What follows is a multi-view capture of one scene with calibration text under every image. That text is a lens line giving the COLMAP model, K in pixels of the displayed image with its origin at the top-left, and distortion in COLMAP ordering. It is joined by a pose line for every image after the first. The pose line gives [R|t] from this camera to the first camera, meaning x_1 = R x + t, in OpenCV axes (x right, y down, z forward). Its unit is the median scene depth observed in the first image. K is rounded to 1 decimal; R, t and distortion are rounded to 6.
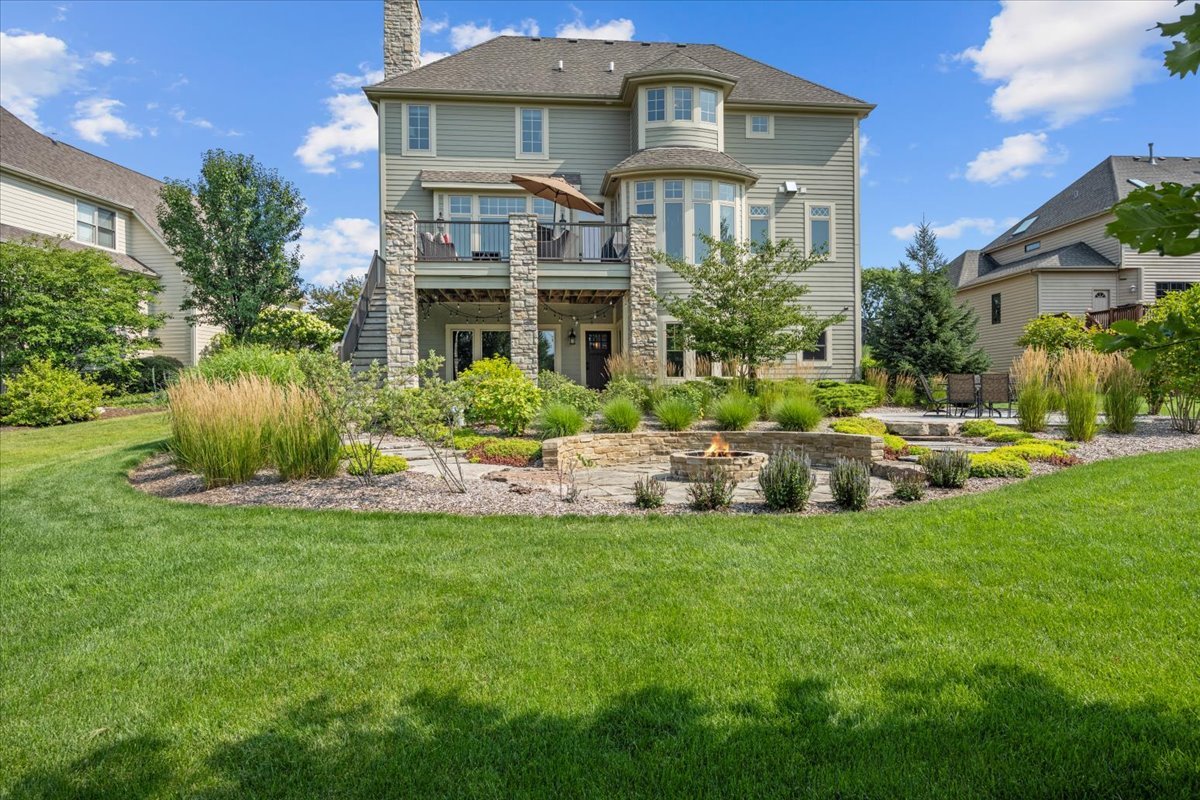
lens RADIAL K [[592.7, 0, 596.6], [0, 592.7, 400.1], [0, 0, 1]] dist [-0.003163, 0.000455]
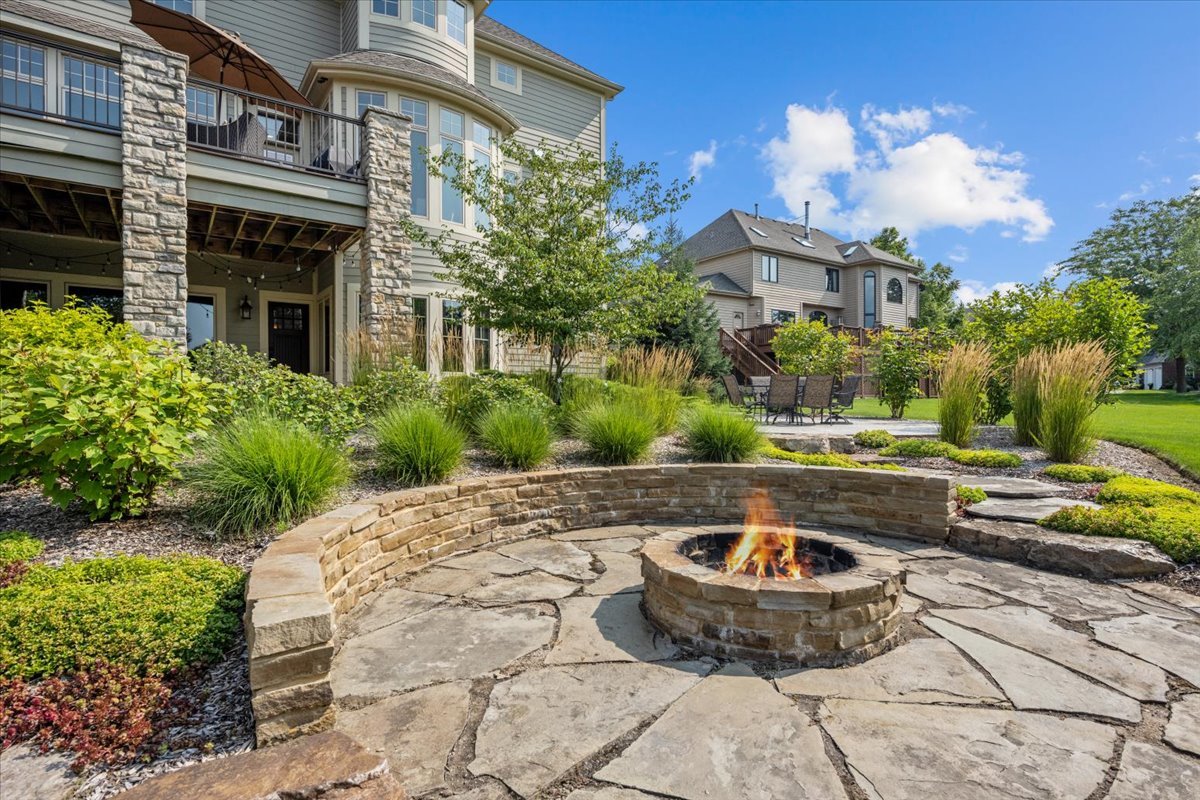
lens RADIAL K [[592.7, 0, 601.9], [0, 592.7, 398.4], [0, 0, 1]] dist [-0.003163, 0.000455]
pose [[0.866357, 0.003770, 0.499410, -0.041410], [-0.001827, 0.999989, -0.004379, -0.004043], [-0.499421, 0.002881, 0.866355, 0.349885]]
